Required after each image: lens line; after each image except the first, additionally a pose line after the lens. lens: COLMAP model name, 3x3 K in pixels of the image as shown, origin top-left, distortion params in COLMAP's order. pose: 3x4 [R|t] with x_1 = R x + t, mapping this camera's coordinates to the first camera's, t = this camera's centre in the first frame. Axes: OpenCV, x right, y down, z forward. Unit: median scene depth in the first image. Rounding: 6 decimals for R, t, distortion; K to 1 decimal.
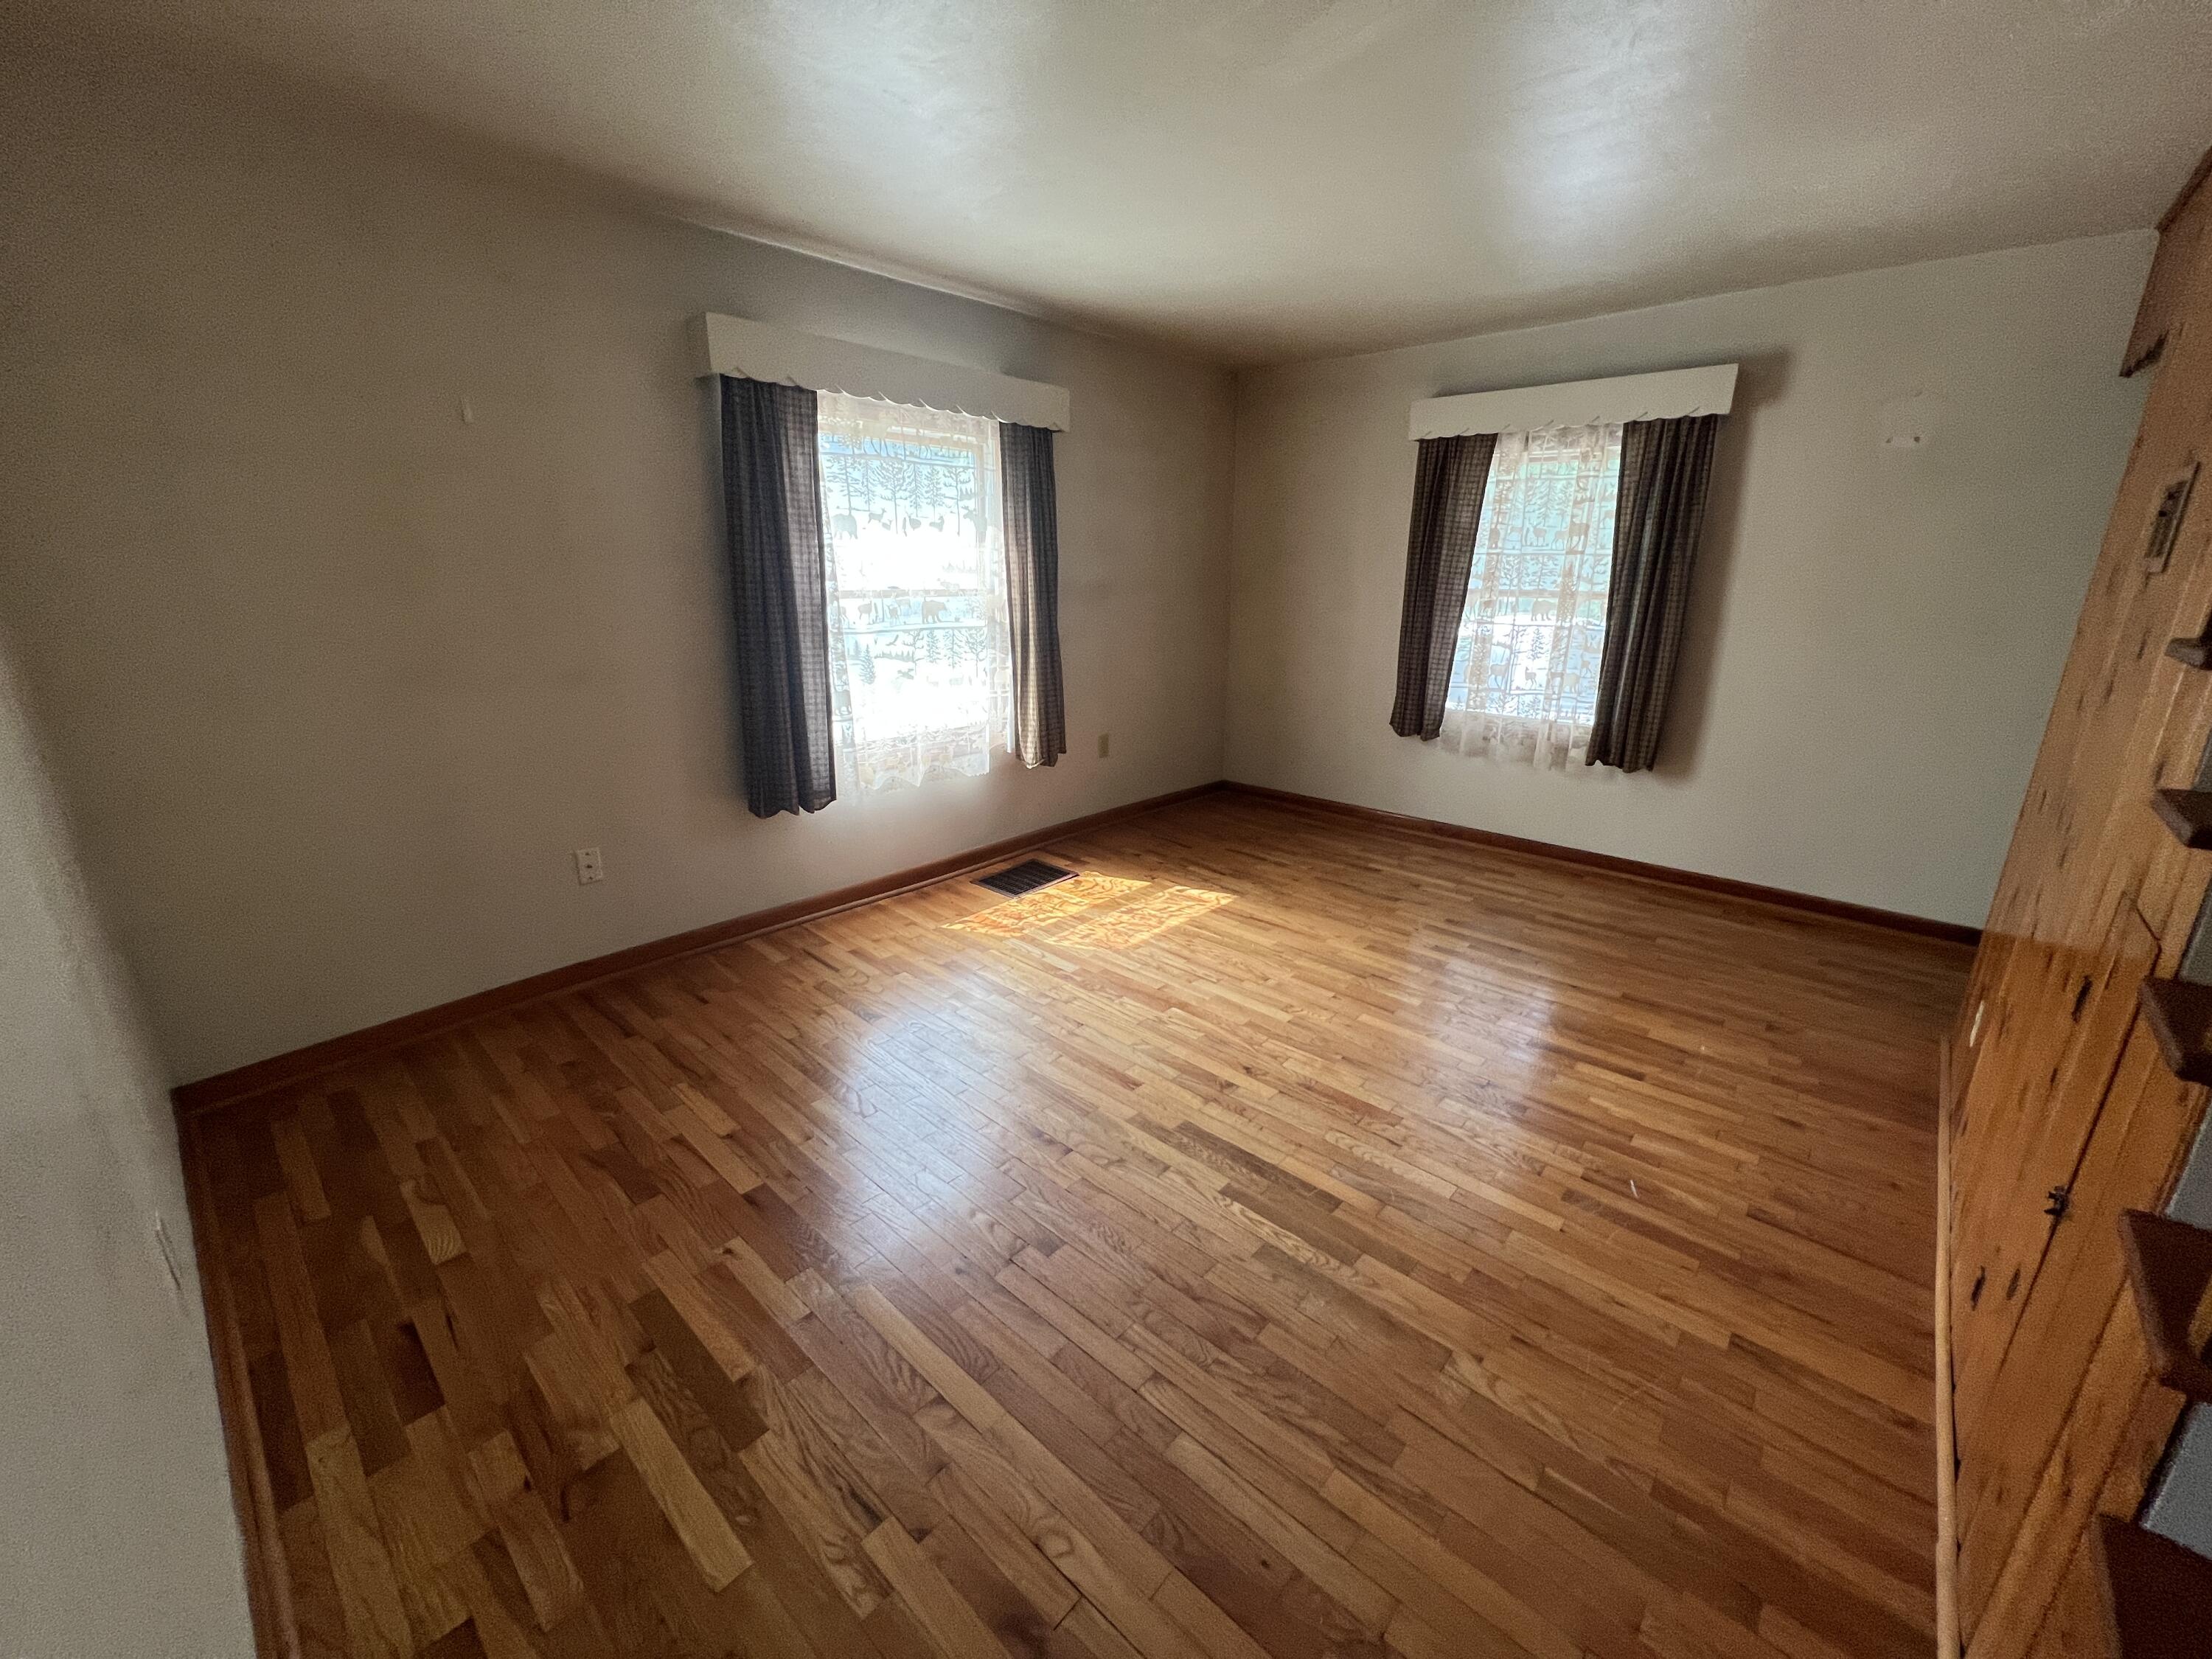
lens RADIAL K [[886.0, 0, 1102.8], [0, 886.0, 825.3], [0, 0, 1]] dist [-0.000562, 0.000165]
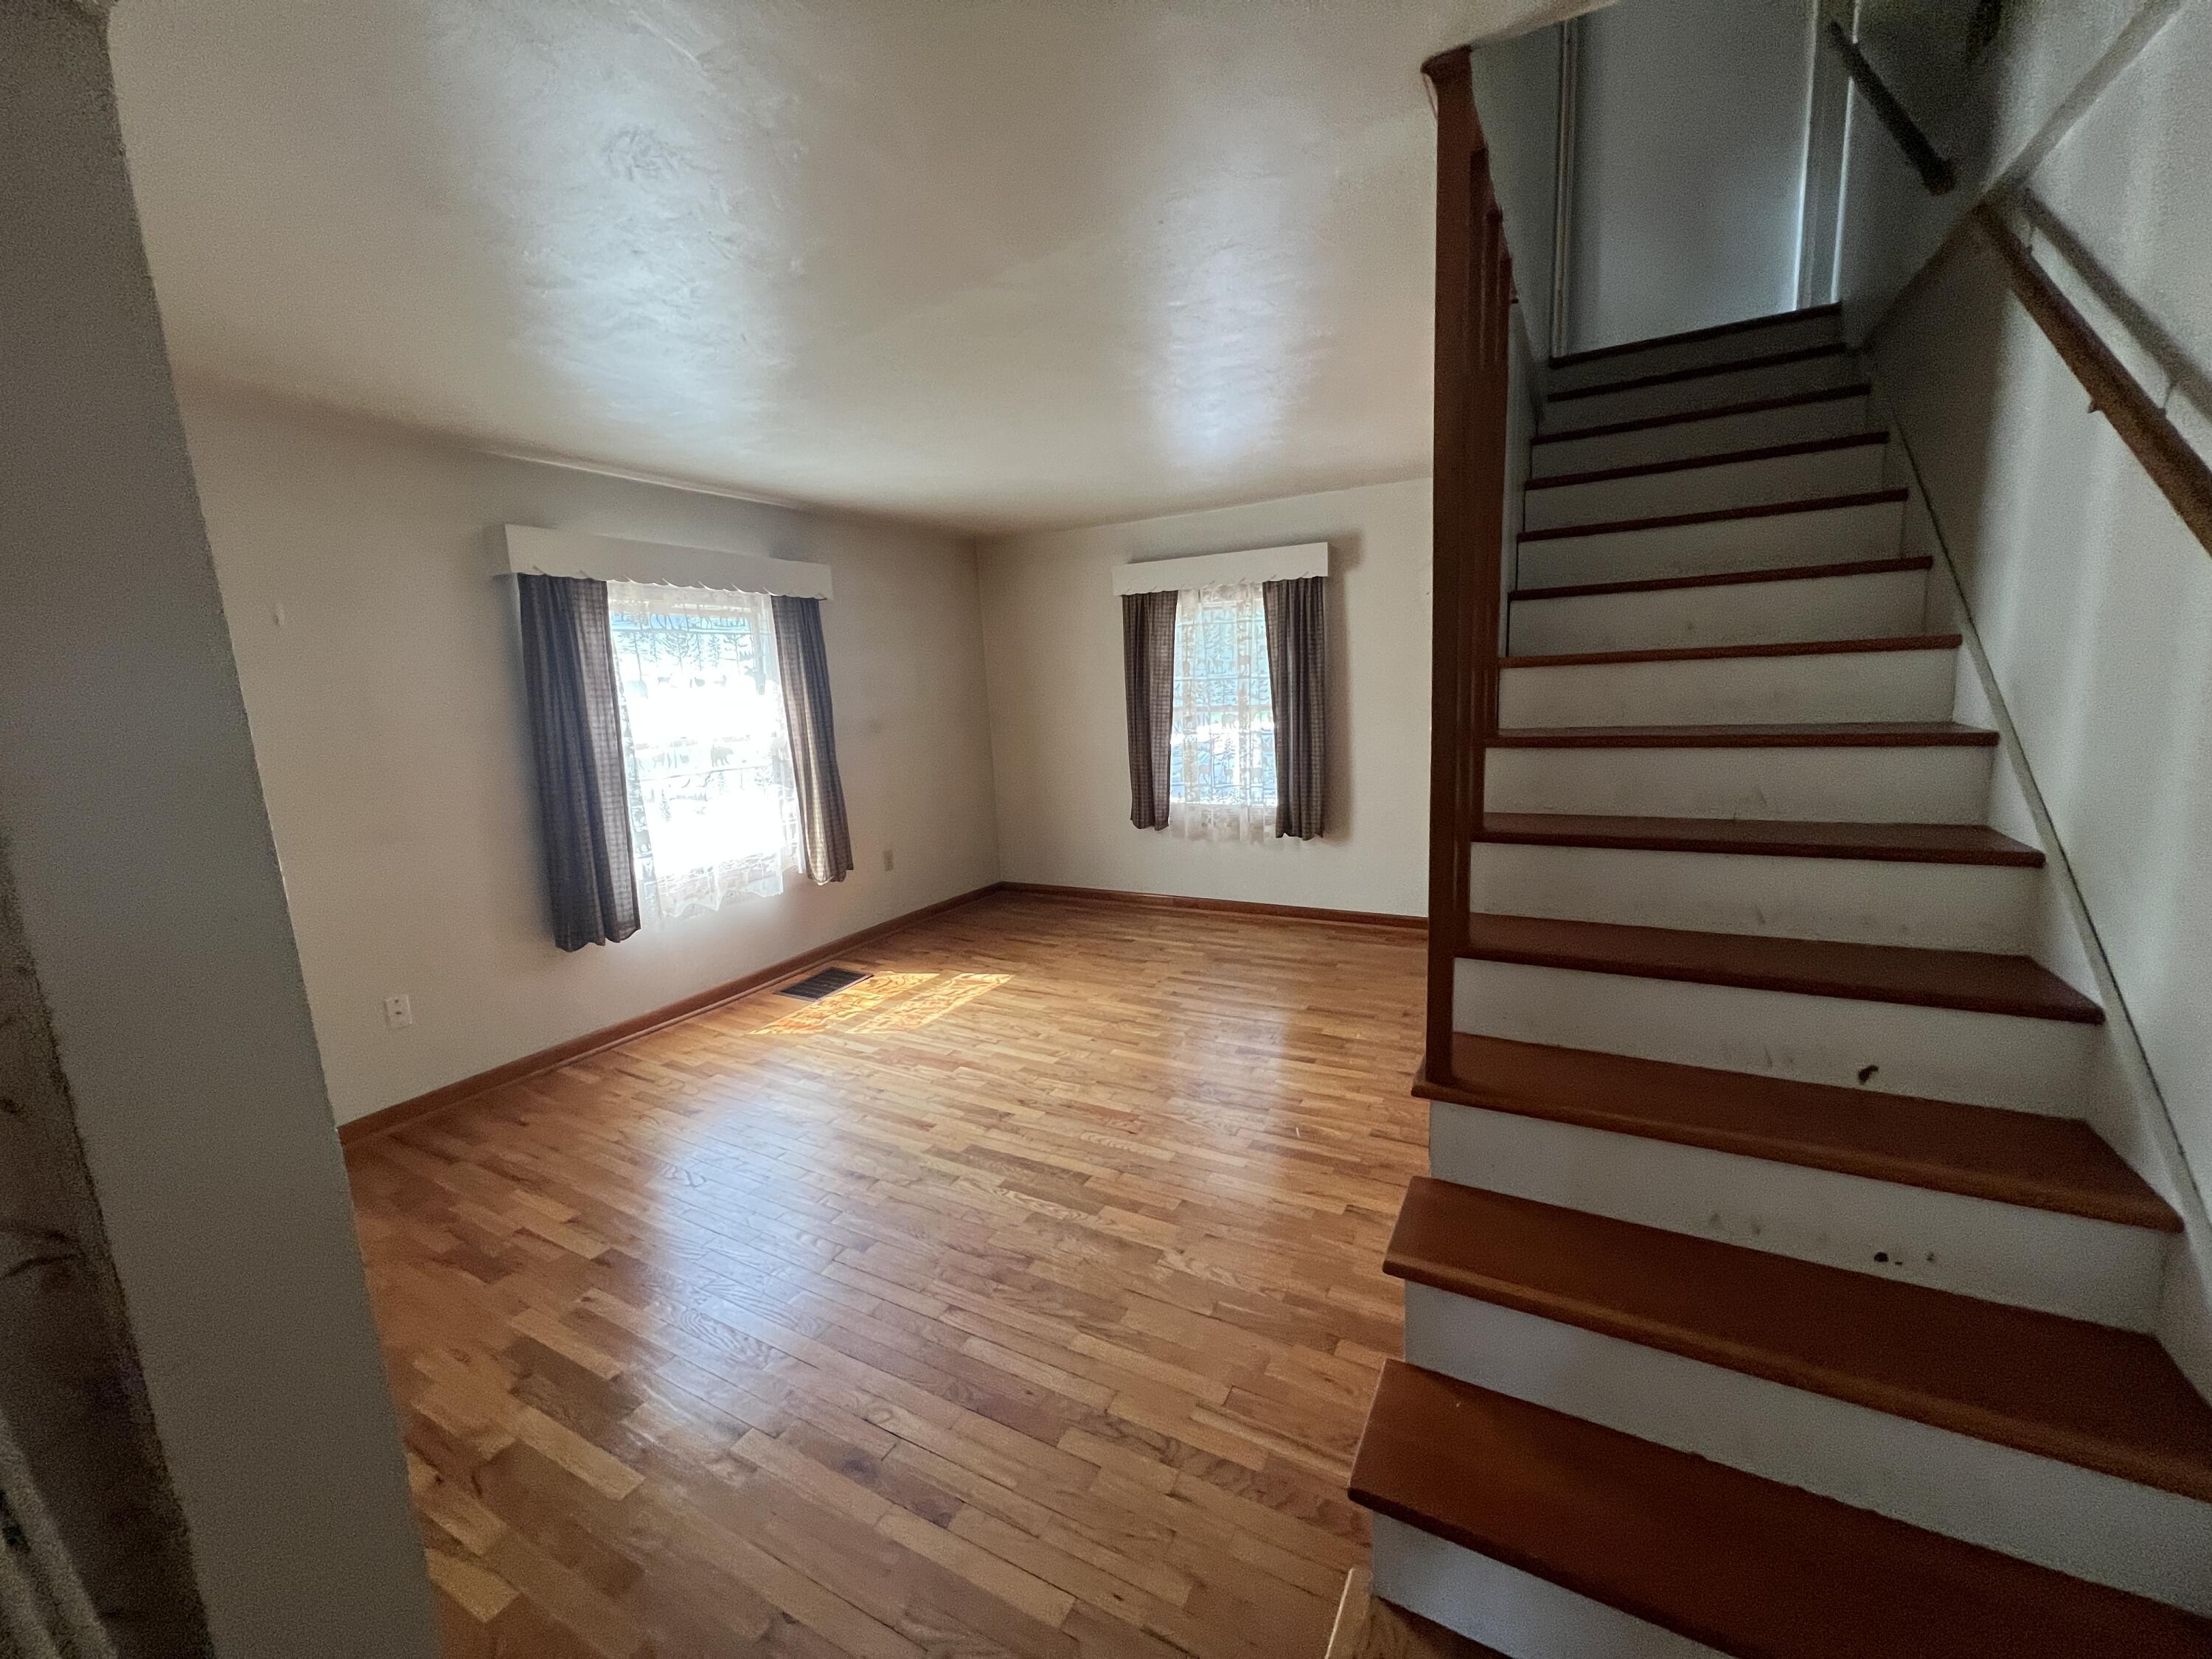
lens RADIAL K [[883.7, 0, 1101.0], [0, 883.7, 825.1], [0, 0, 1]] dist [-0.002386, 0.000334]
pose [[0.970331, -0.087543, 0.225377, 0.020088], [0.115939, 0.986460, -0.115991, 0.038048], [-0.212171, 0.138680, 0.967342, -0.207714]]
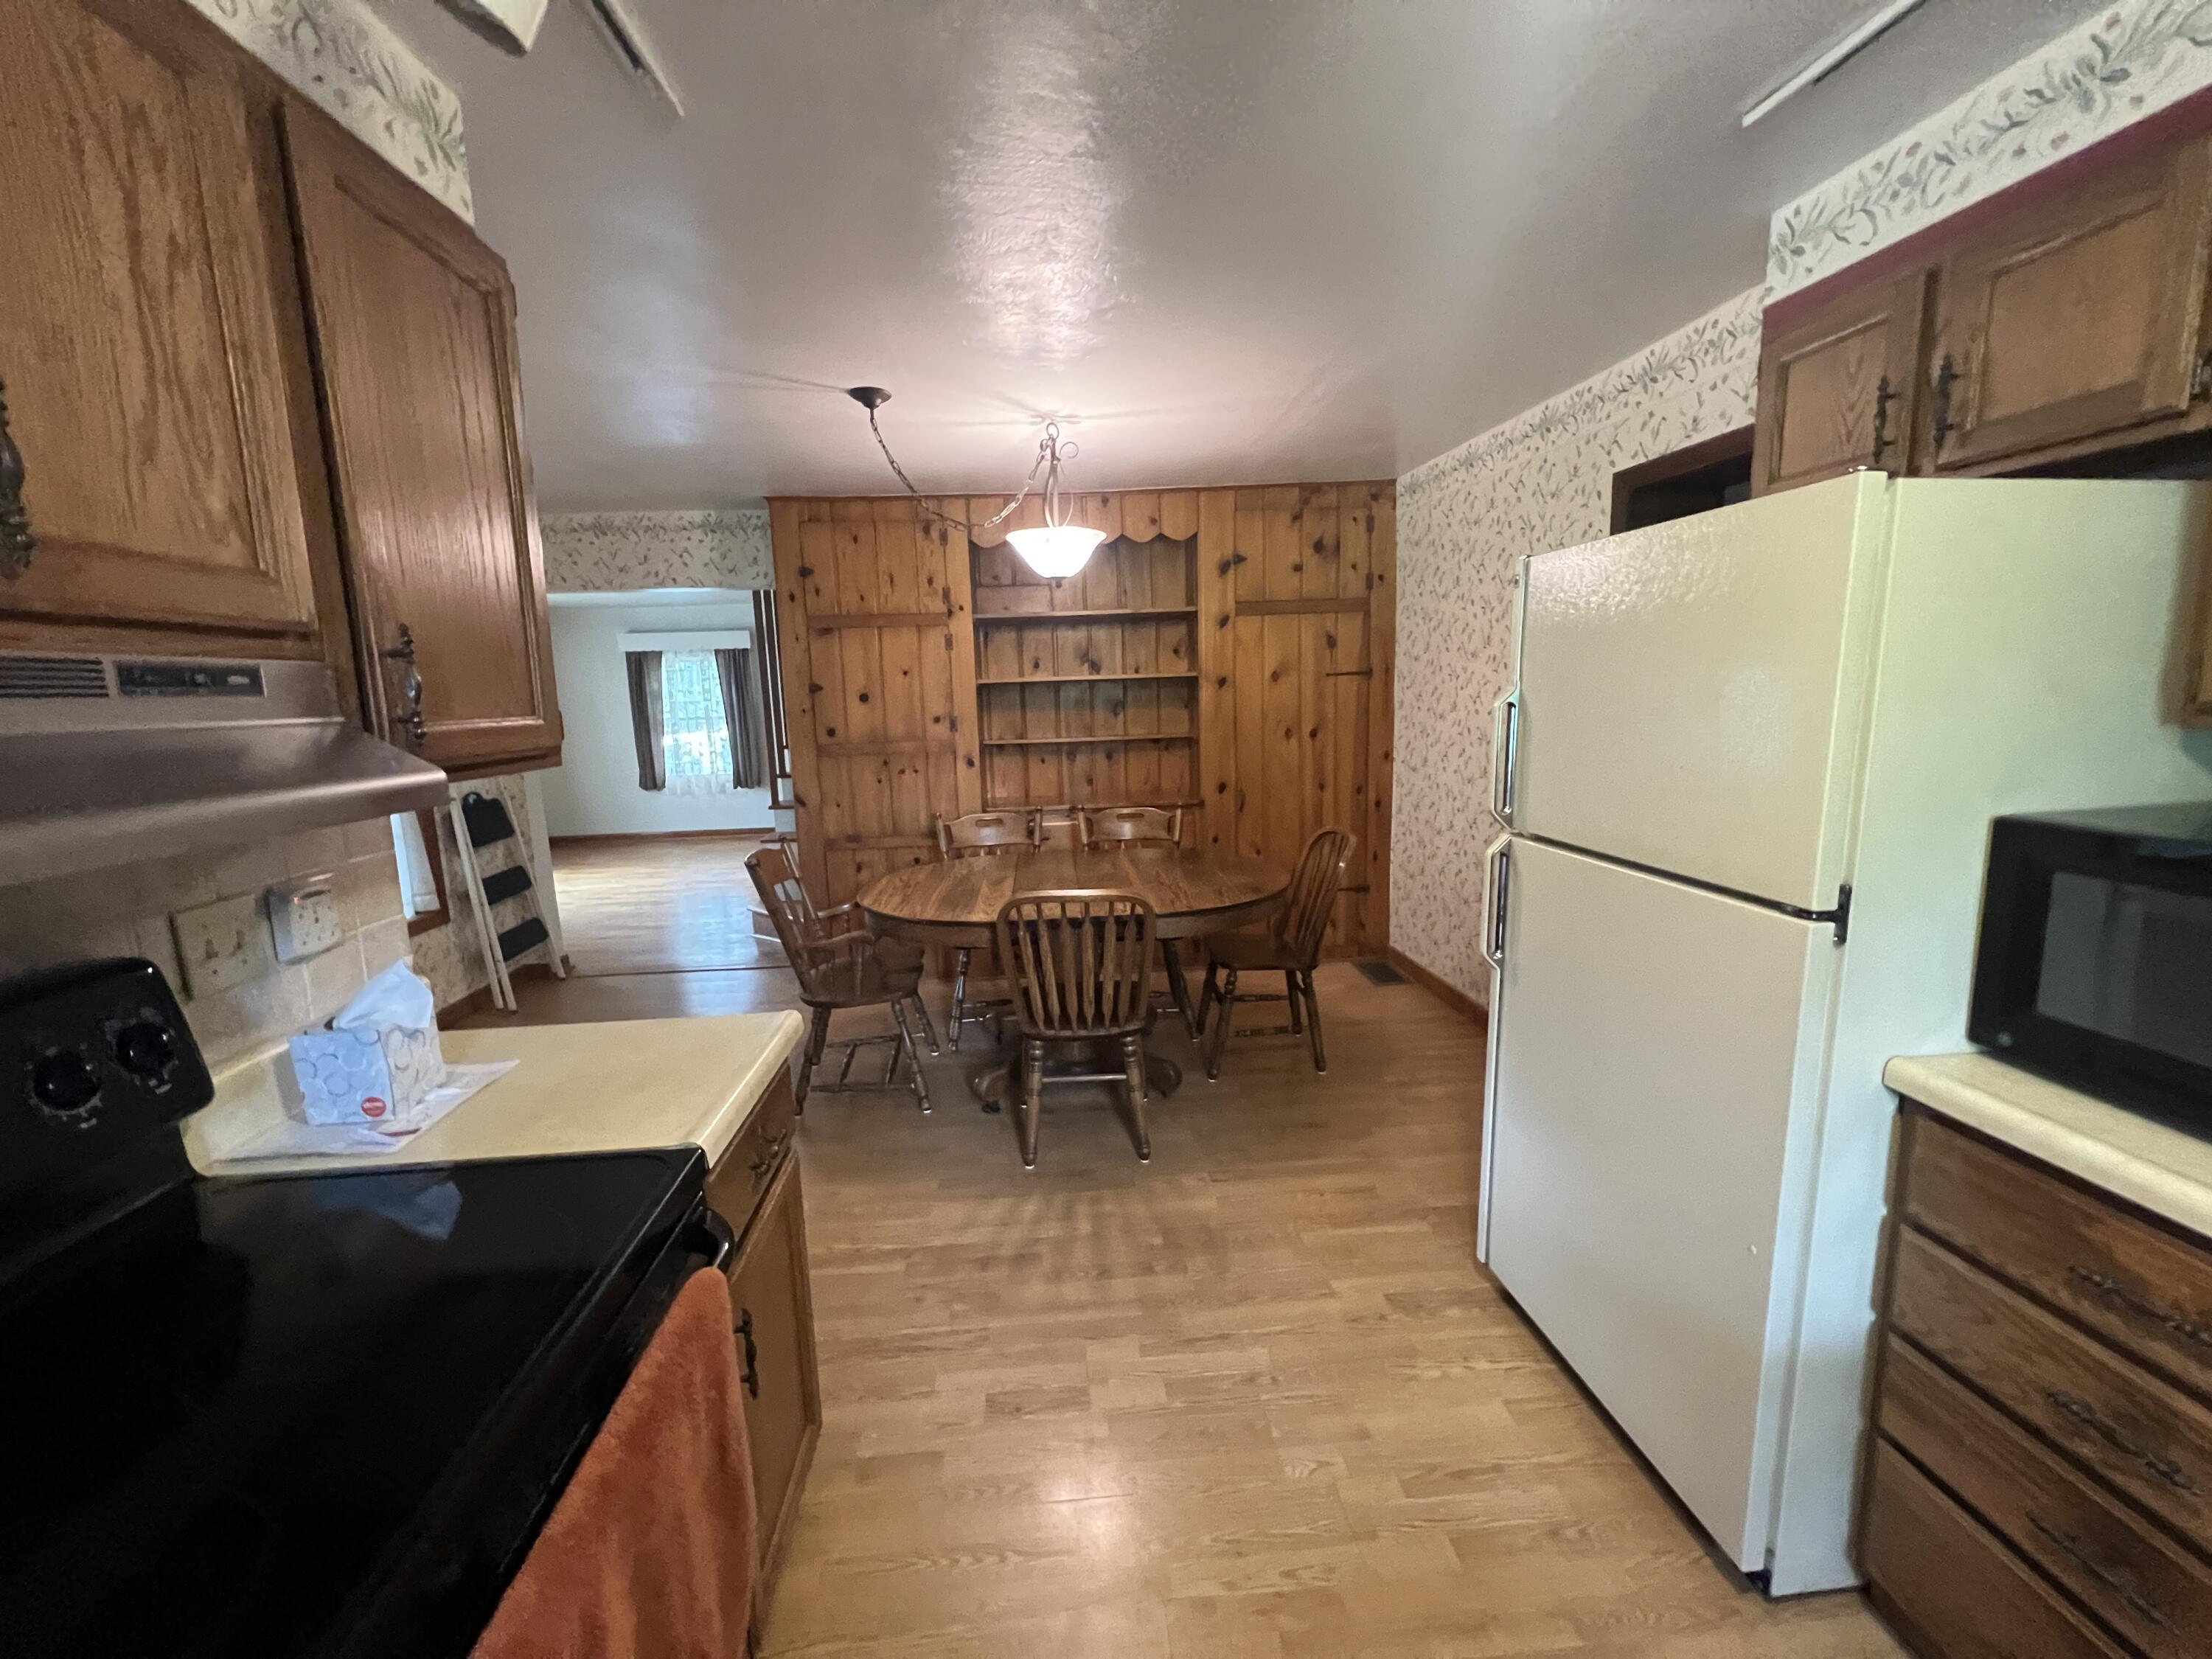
lens RADIAL K [[883.7, 0, 1101.0], [0, 883.7, 825.1], [0, 0, 1]] dist [-0.002386, 0.000334]
pose [[0.680464, -0.133459, 0.720526, -0.559500], [0.238968, 0.969936, -0.046024, 0.422535], [-0.692722, 0.203500, 0.691899, -1.461012]]
